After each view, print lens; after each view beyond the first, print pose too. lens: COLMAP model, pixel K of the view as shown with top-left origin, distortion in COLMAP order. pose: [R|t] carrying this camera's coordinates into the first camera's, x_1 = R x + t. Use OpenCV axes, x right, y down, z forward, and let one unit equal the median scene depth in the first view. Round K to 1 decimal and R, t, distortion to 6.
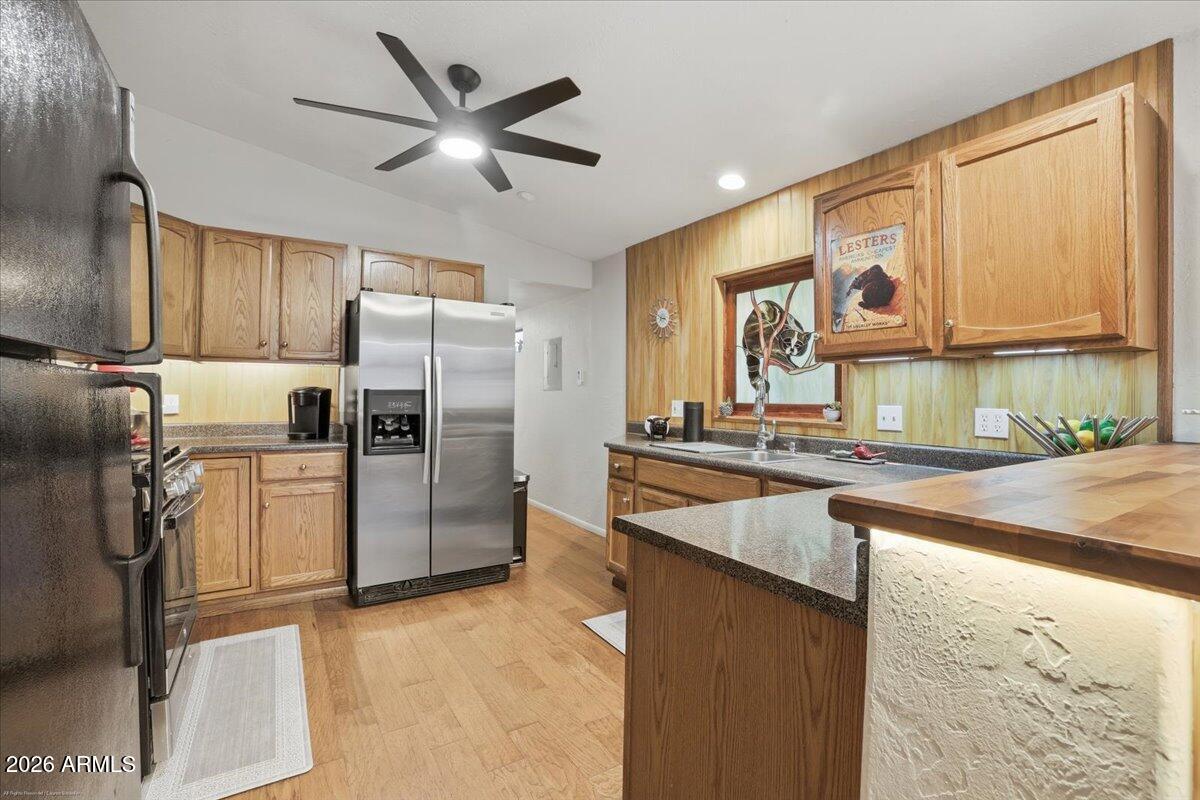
lens RADIAL K [[573.2, 0, 600.0], [0, 573.2, 400.0], [0, 0, 1]] dist [-0.046989, 0.028138]
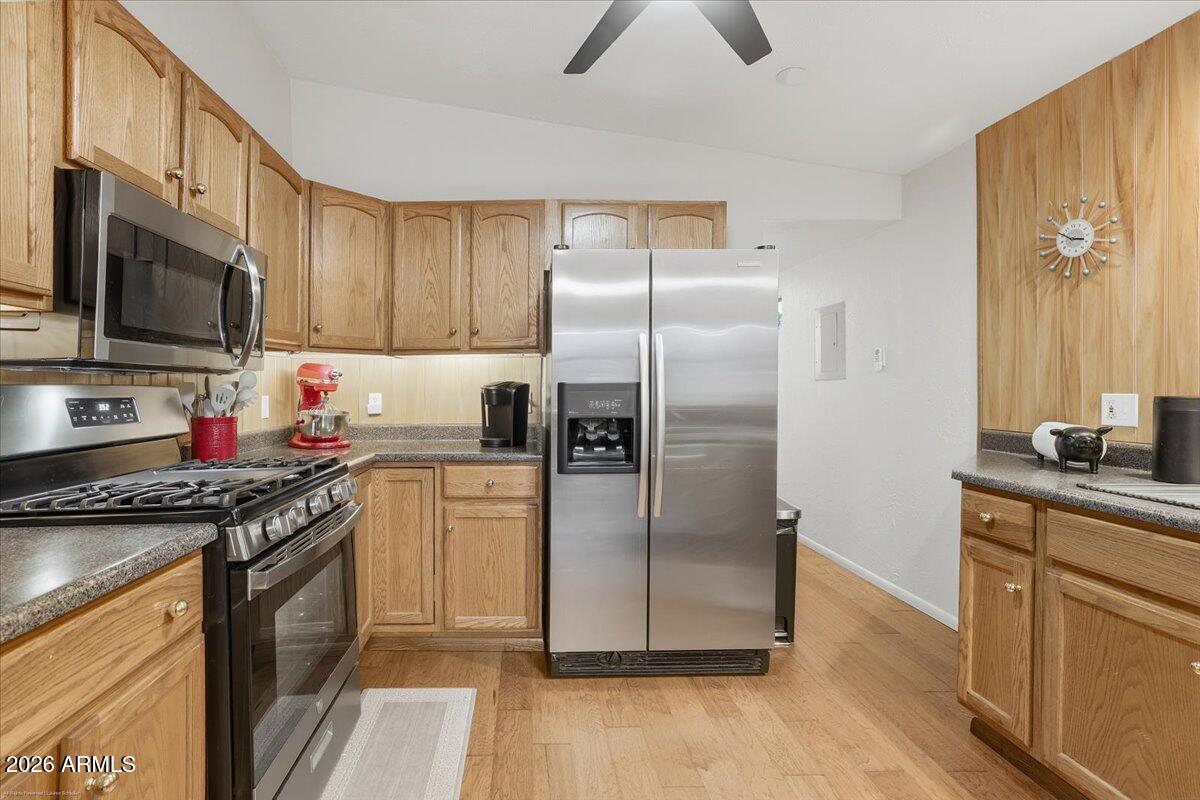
lens RADIAL K [[528.3, 0, 537.9], [0, 528.3, 402.2], [0, 0, 1]] dist [-0.019094, 0.000679]
pose [[0.854855, -0.001650, -0.518864, -0.079129], [0.011428, 0.999812, 0.015649, -0.005357], [0.518741, -0.019307, 0.854714, 0.385143]]
